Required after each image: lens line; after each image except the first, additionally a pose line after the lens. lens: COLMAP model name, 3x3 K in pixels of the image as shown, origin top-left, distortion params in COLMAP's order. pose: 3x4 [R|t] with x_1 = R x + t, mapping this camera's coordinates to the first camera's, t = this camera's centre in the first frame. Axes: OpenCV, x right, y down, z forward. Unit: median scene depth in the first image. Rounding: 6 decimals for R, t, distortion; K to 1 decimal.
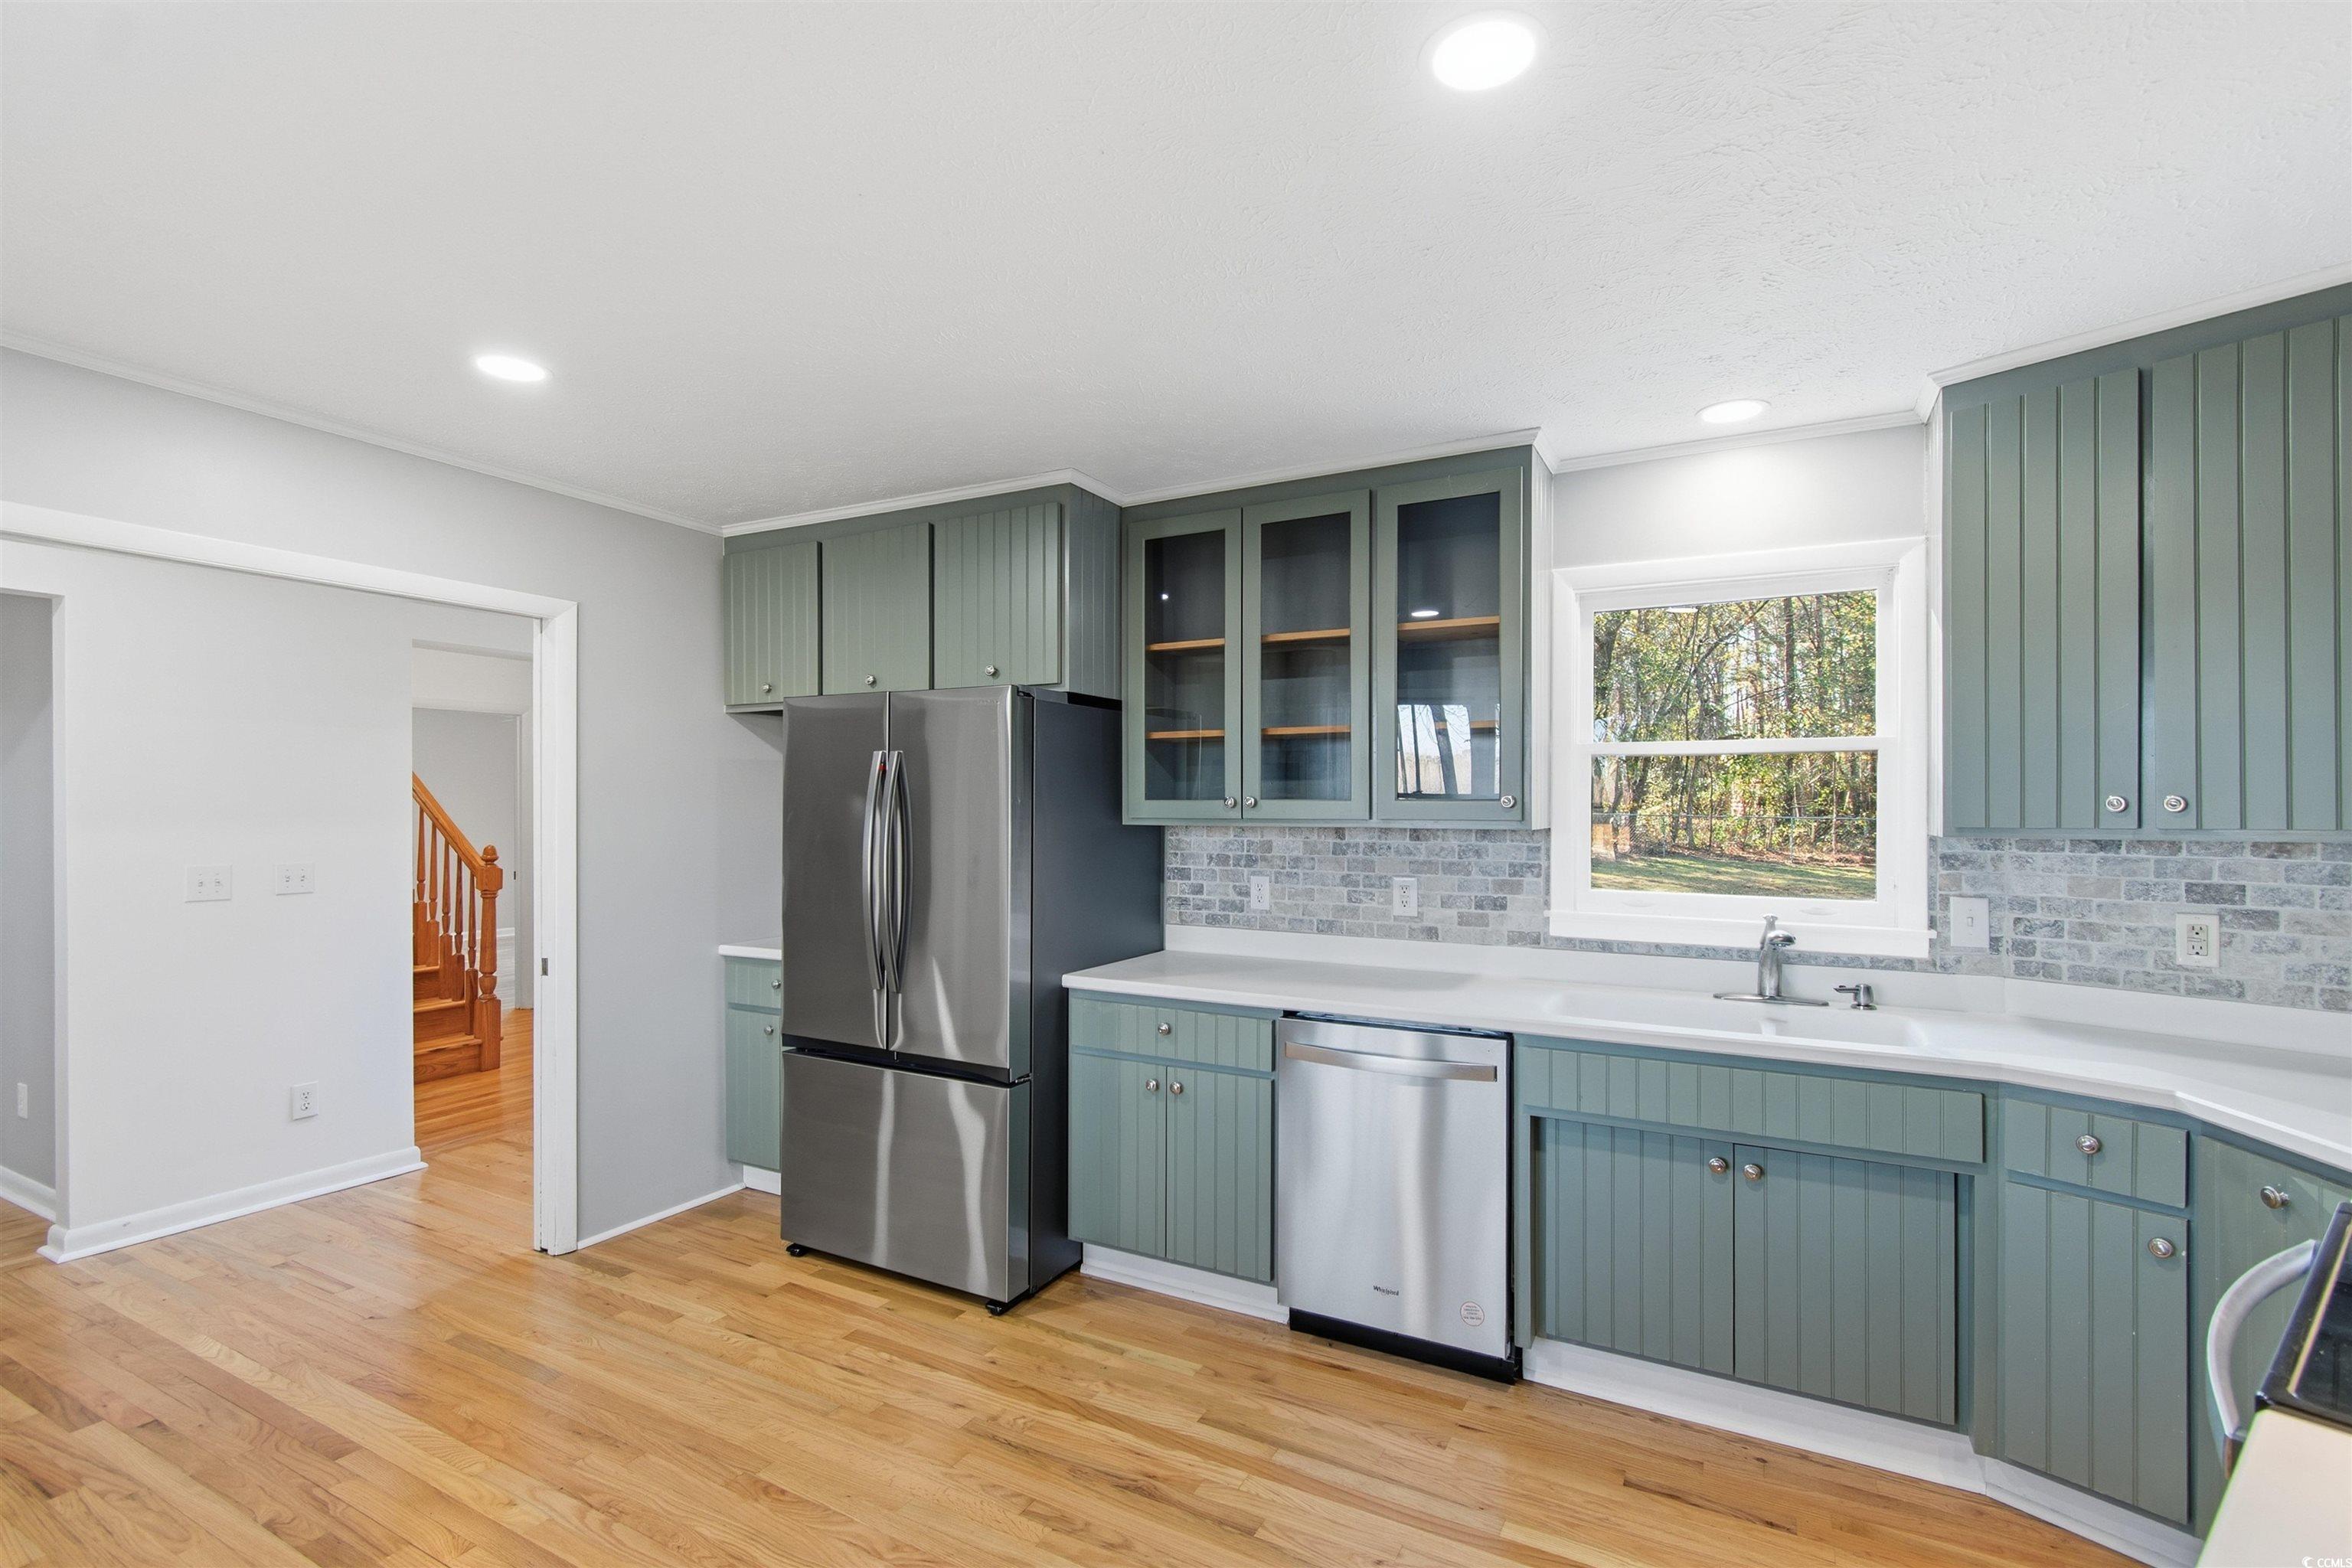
lens RADIAL K [[1074.6, 0, 1170.4], [0, 1074.6, 812.1], [0, 0, 1]] dist [0.001650, -0.000263]
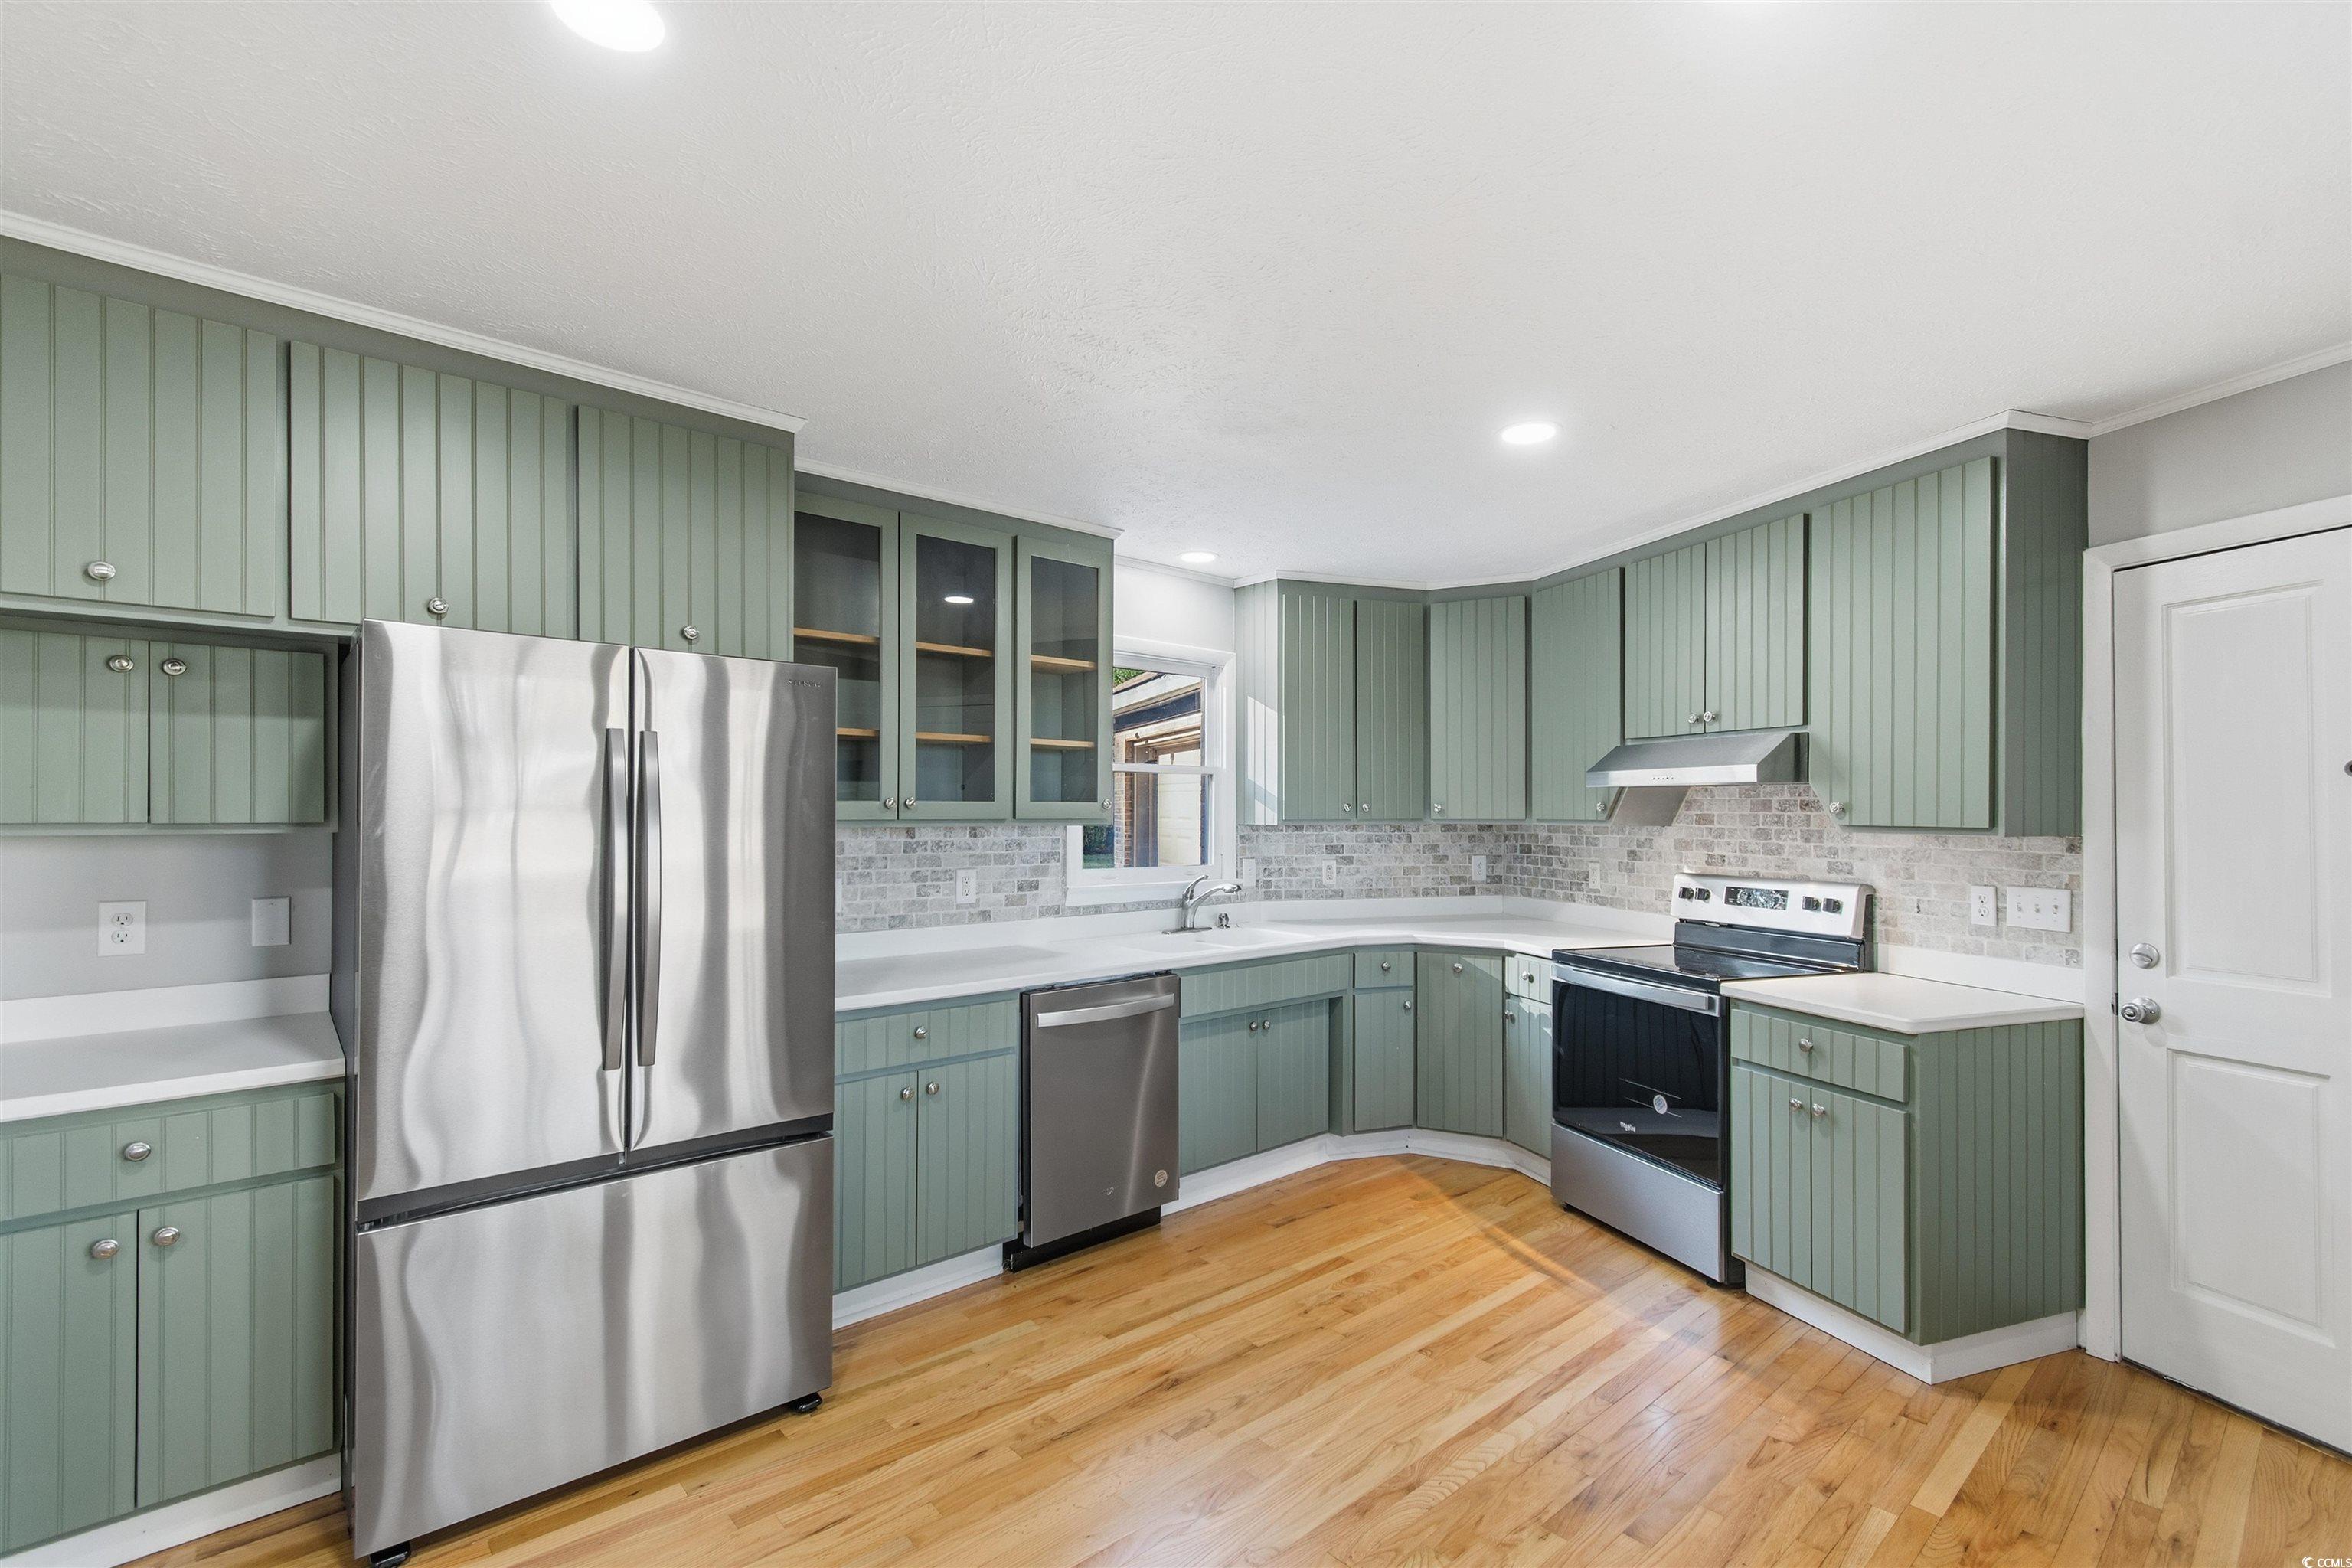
lens RADIAL K [[1074.6, 0, 1170.4], [0, 1074.6, 812.1], [0, 0, 1]] dist [0.001650, -0.000263]
pose [[0.335781, -0.004465, 0.941929, -0.873943], [0.000756, 0.999990, 0.004471, -0.005903], [-0.941940, -0.000789, 0.335781, 0.459491]]
